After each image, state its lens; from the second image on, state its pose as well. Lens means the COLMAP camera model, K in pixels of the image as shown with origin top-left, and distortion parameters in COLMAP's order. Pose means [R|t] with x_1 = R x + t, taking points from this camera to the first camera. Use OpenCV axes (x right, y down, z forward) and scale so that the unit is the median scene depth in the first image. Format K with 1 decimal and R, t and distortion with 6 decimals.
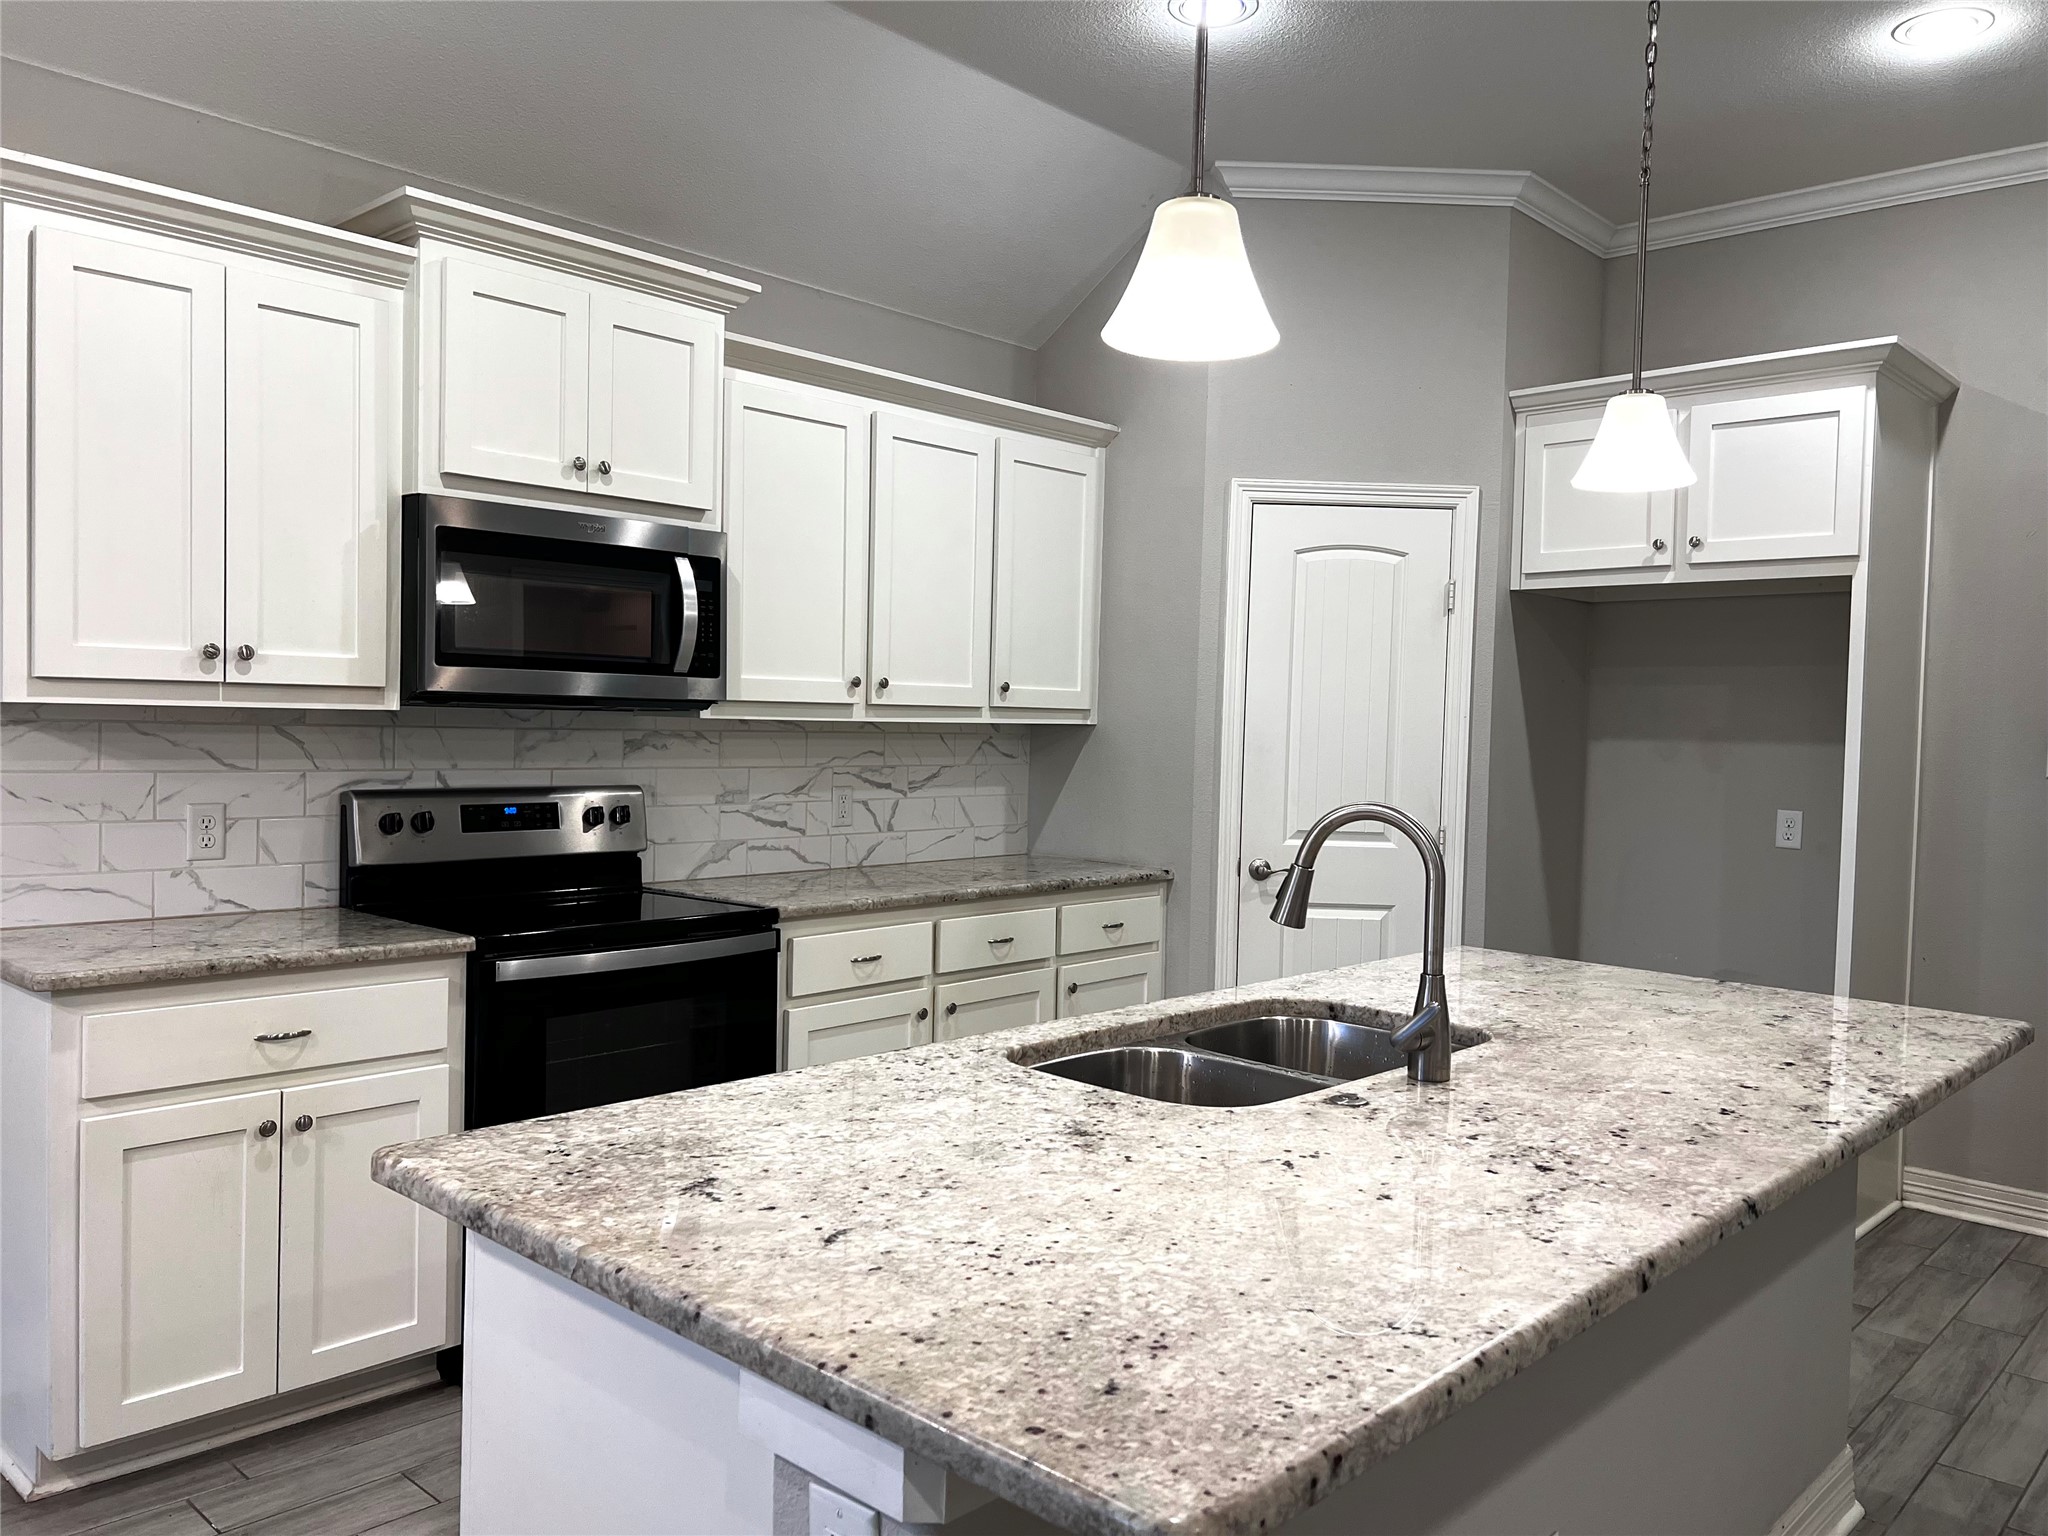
lens RADIAL K [[1538.0, 0, 1032.0], [0, 1538.0, 767.0], [0, 0, 1]] dist [0.061384, -0.073437]
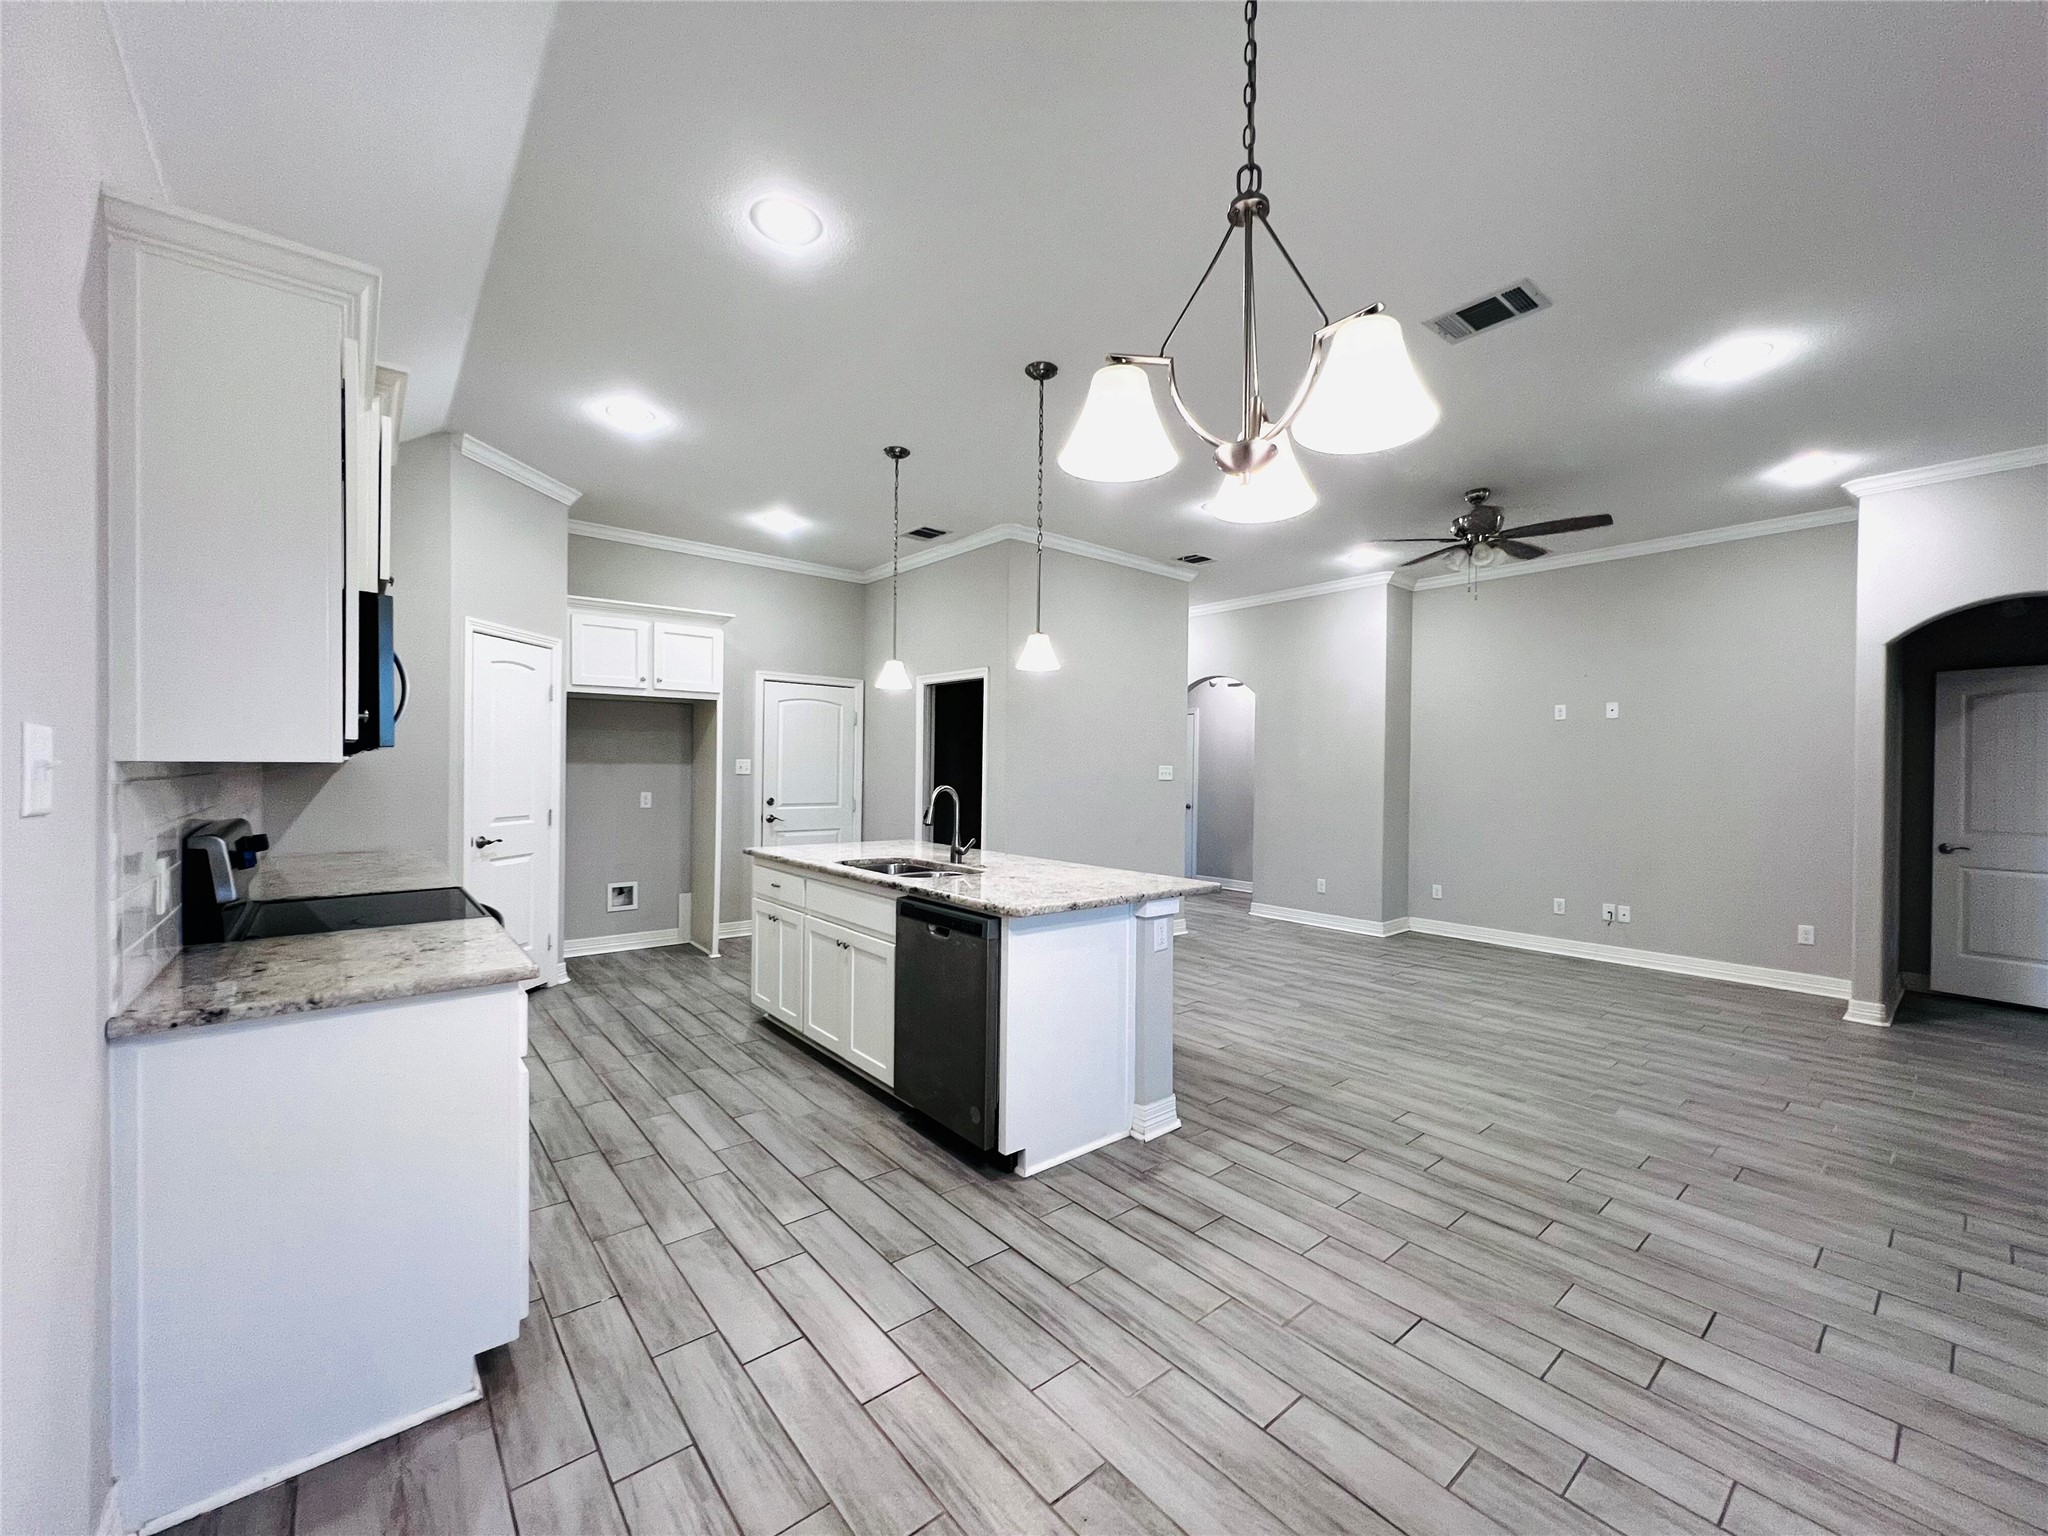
lens RADIAL K [[816.1, 0, 1025.6], [0, 816.1, 772.0], [0, 0, 1]] dist [-0.002535, 0.000727]
pose [[0.135021, -0.029970, 0.990389, -0.864012], [0.024363, 0.999341, 0.026919, -0.028787], [-0.990543, 0.020494, 0.135662, 0.327427]]
